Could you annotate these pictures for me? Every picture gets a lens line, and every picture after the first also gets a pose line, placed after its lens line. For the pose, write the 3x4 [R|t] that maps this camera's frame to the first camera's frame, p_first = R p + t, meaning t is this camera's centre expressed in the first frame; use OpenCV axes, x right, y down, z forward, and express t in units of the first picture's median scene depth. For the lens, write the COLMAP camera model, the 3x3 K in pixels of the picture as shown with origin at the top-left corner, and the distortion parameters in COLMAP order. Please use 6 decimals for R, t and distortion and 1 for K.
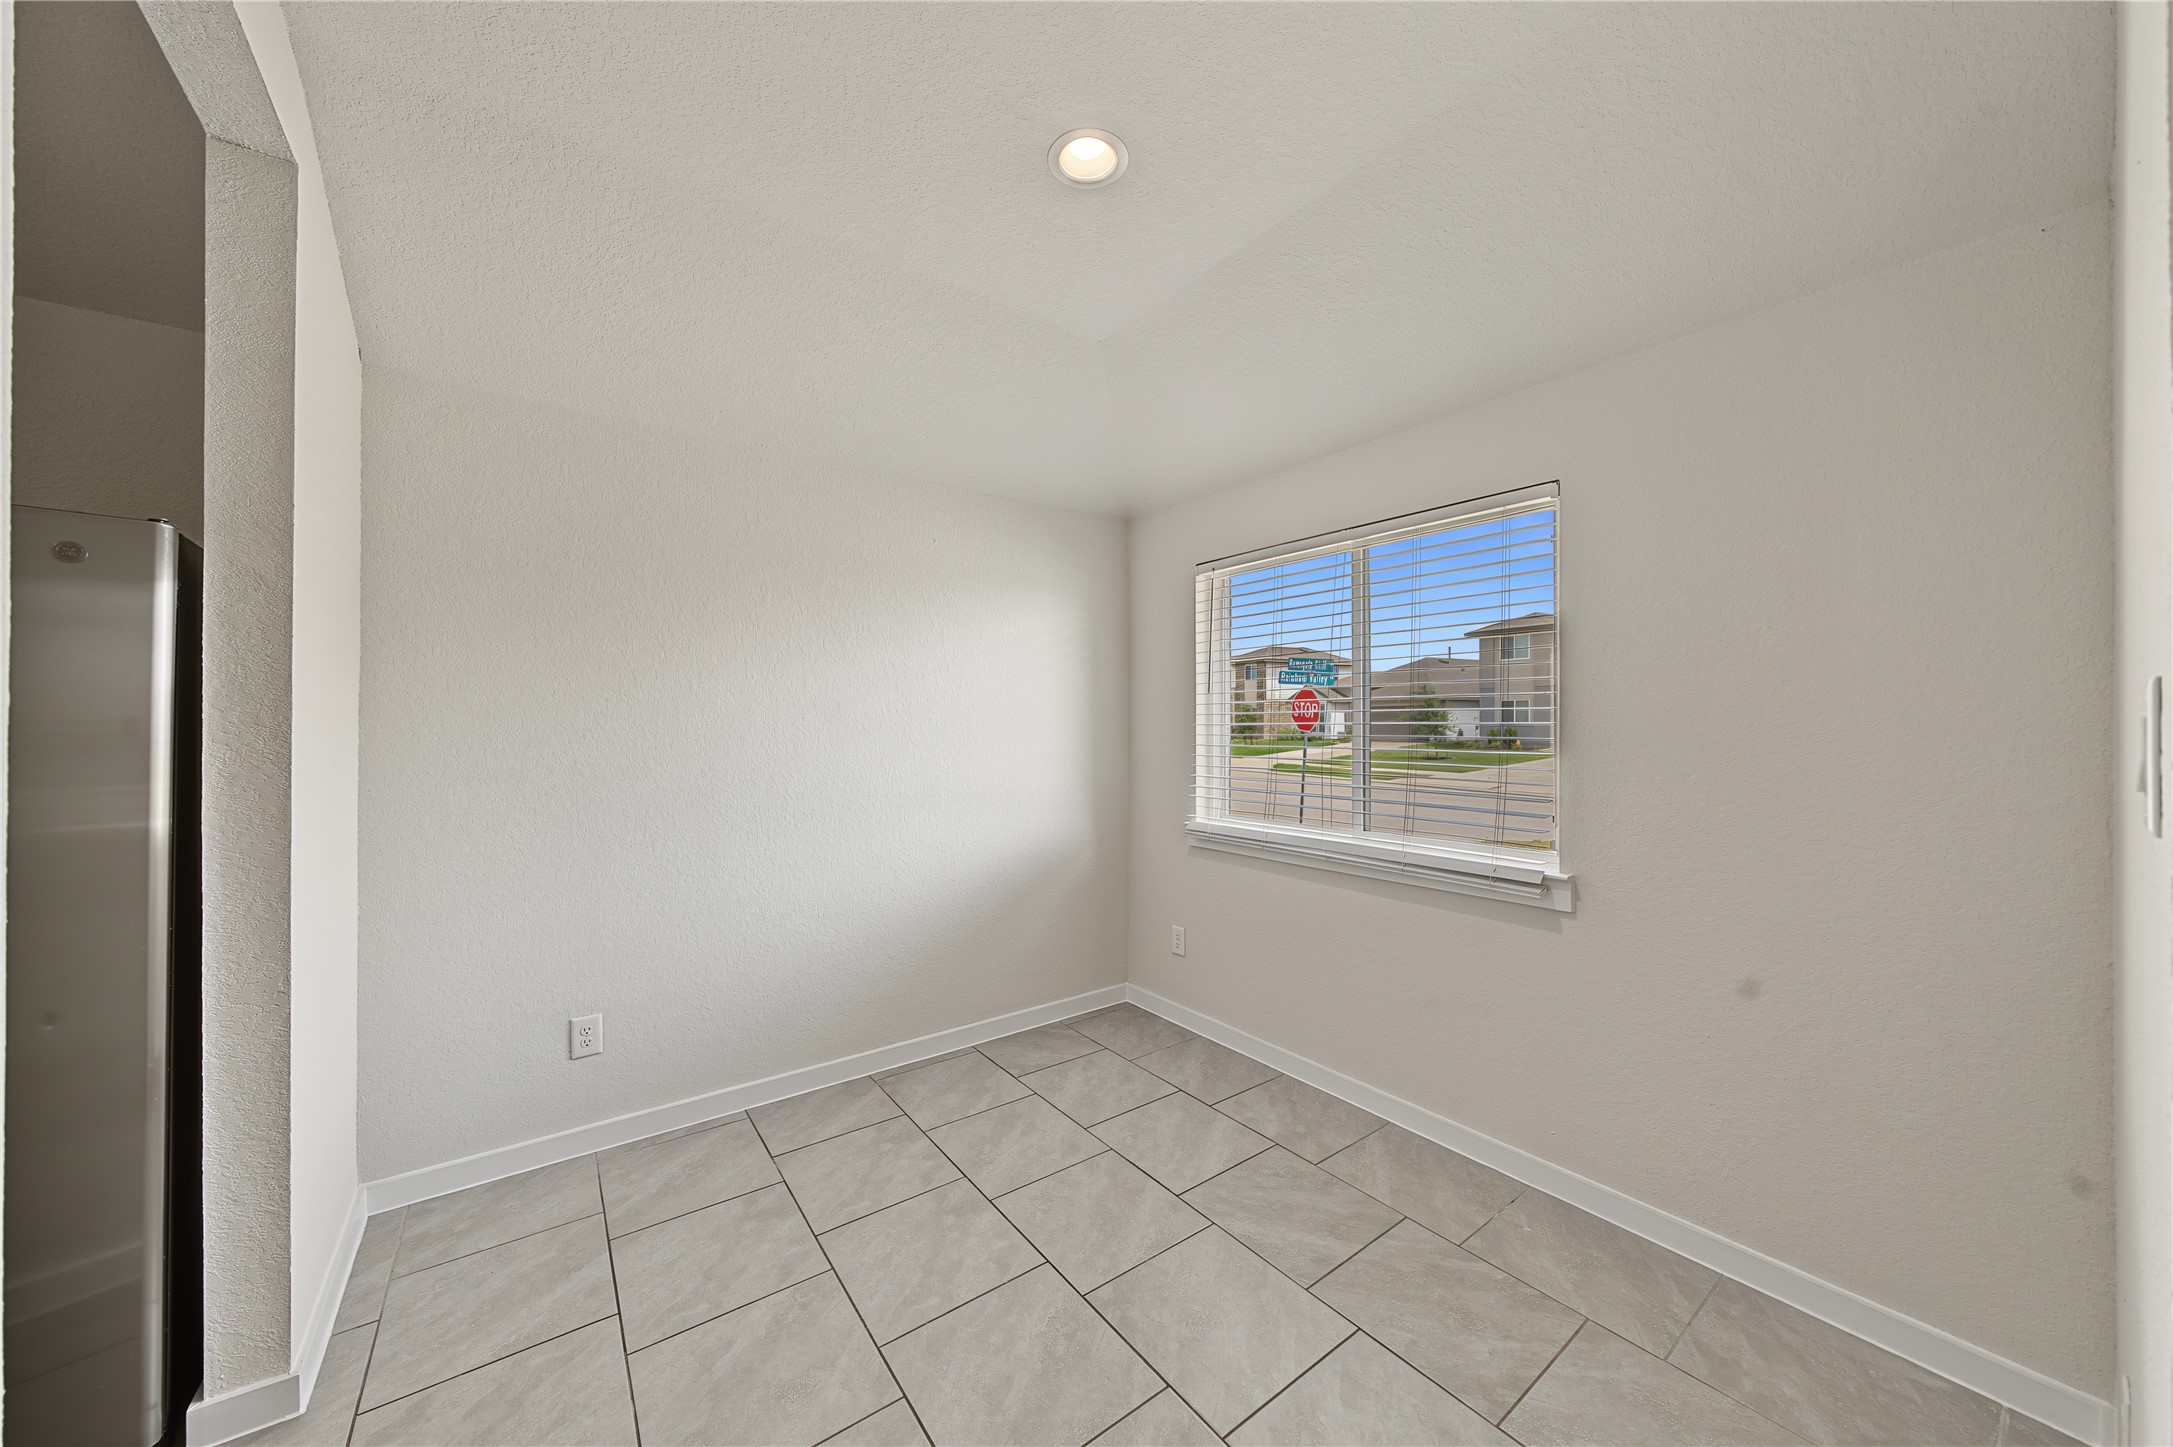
lens RADIAL K [[761.0, 0, 1091.2], [0, 761.0, 723.6], [0, 0, 1]] dist [0.000384, -0.000178]
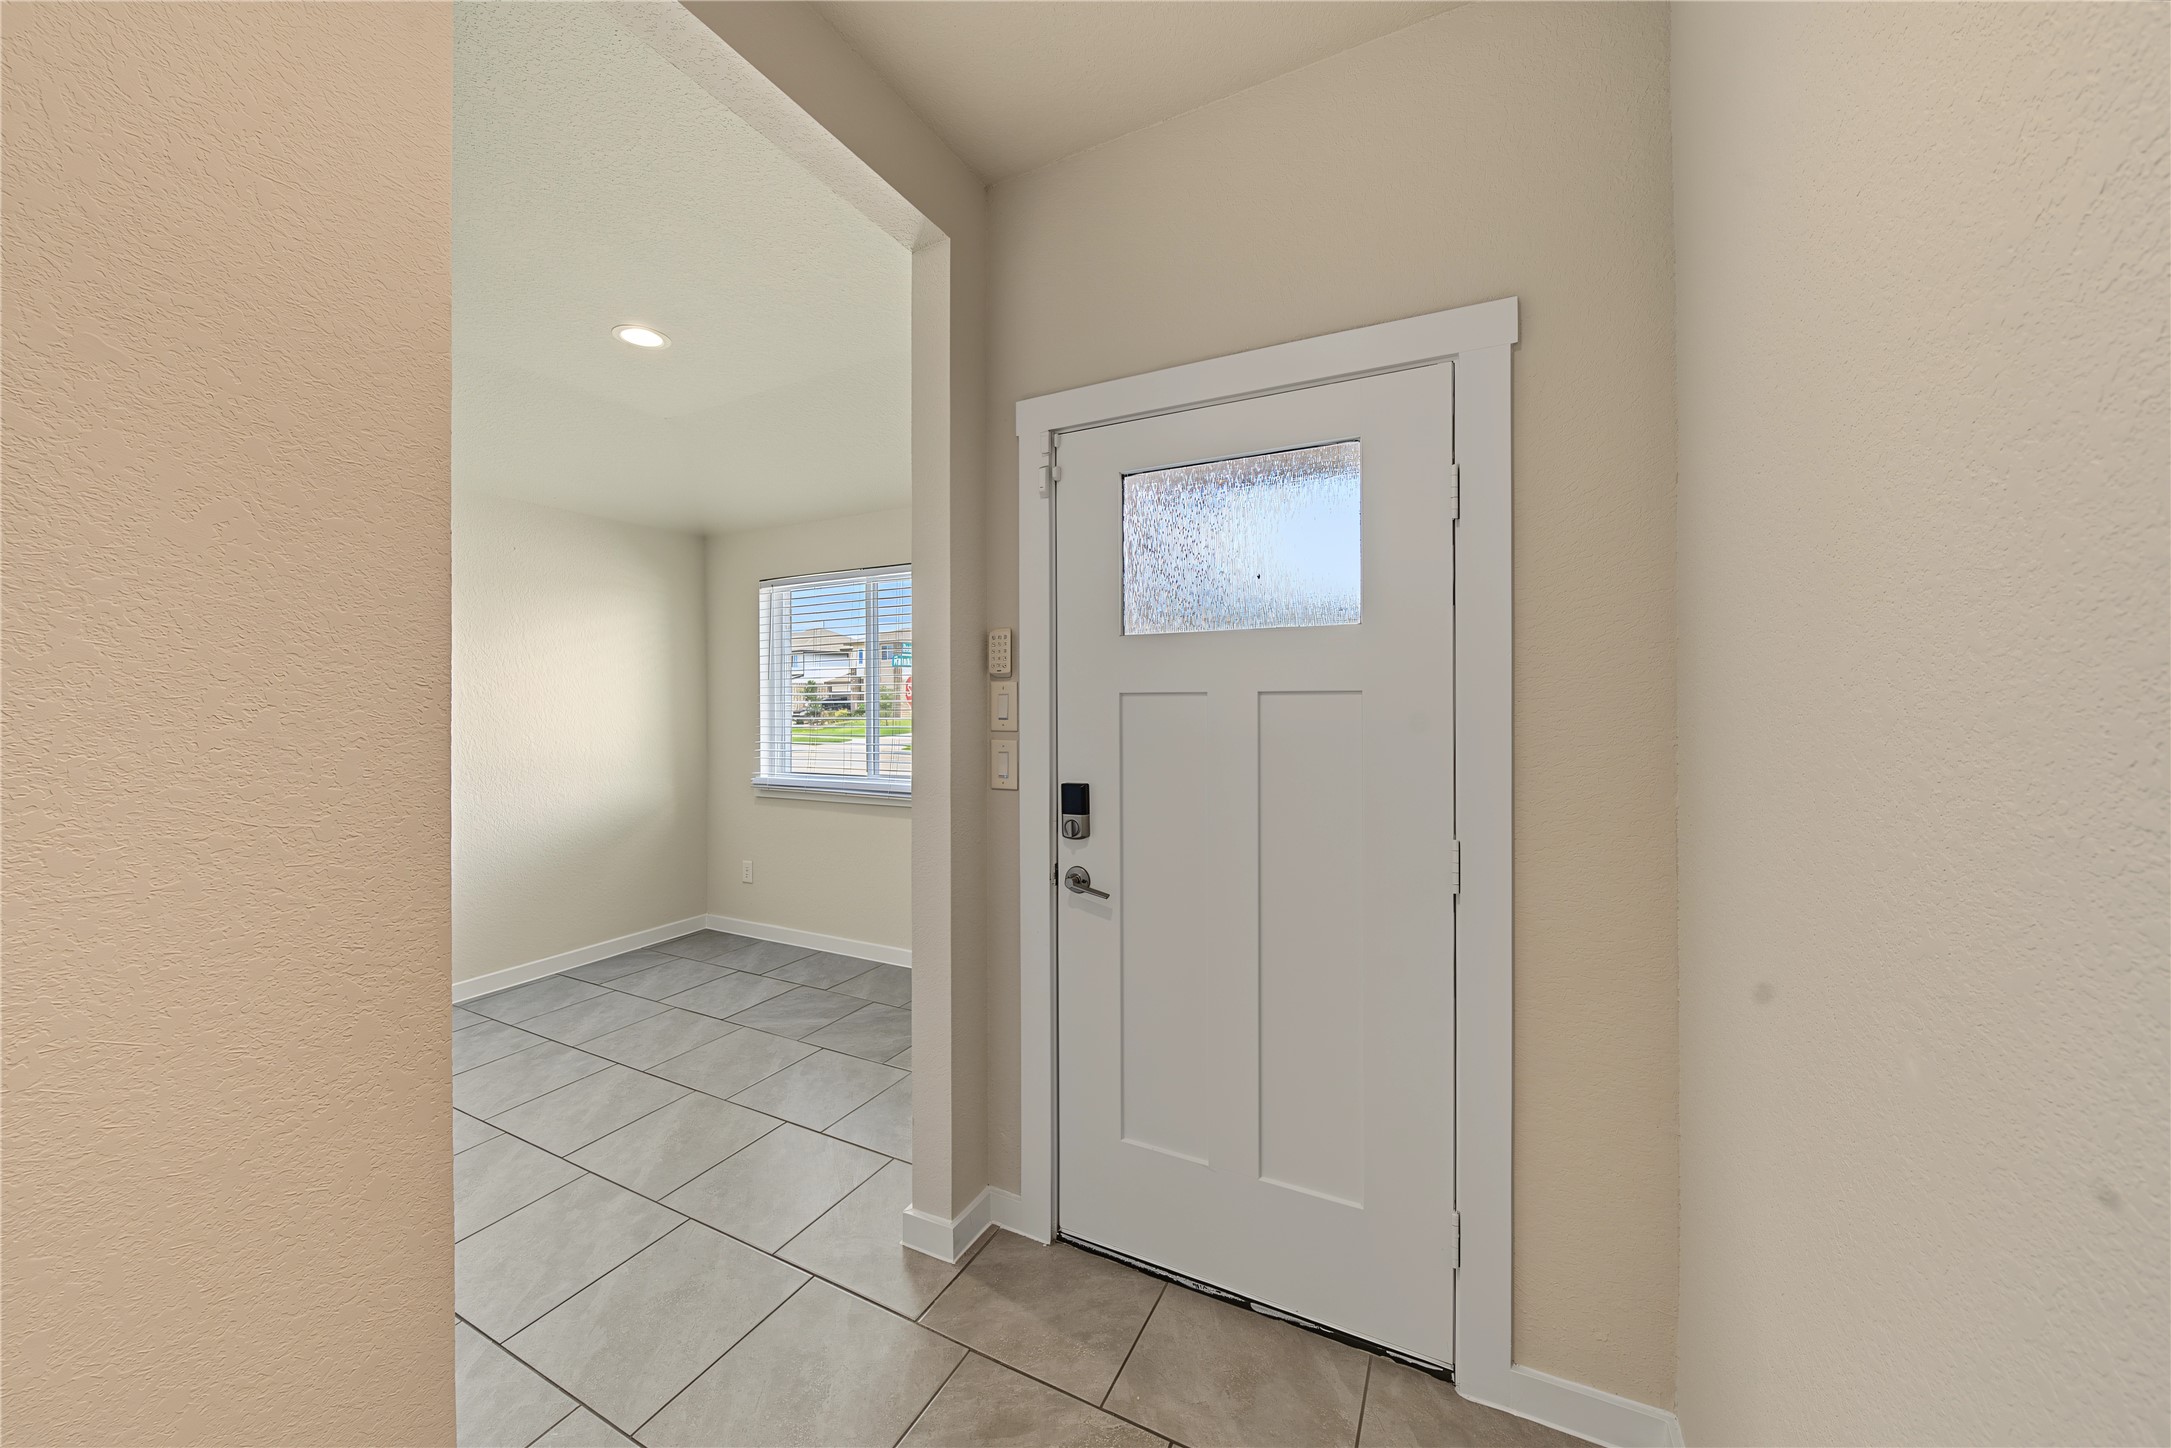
lens RADIAL K [[760.3, 0, 1072.3], [0, 760.3, 706.3], [0, 0, 1]] dist [0.000384, -0.000178]
pose [[0.902936, -0.003314, 0.429762, 0.075023], [0.002353, 0.999993, 0.002767, 0.006048], [-0.429768, -0.001488, 0.902938, -0.499265]]
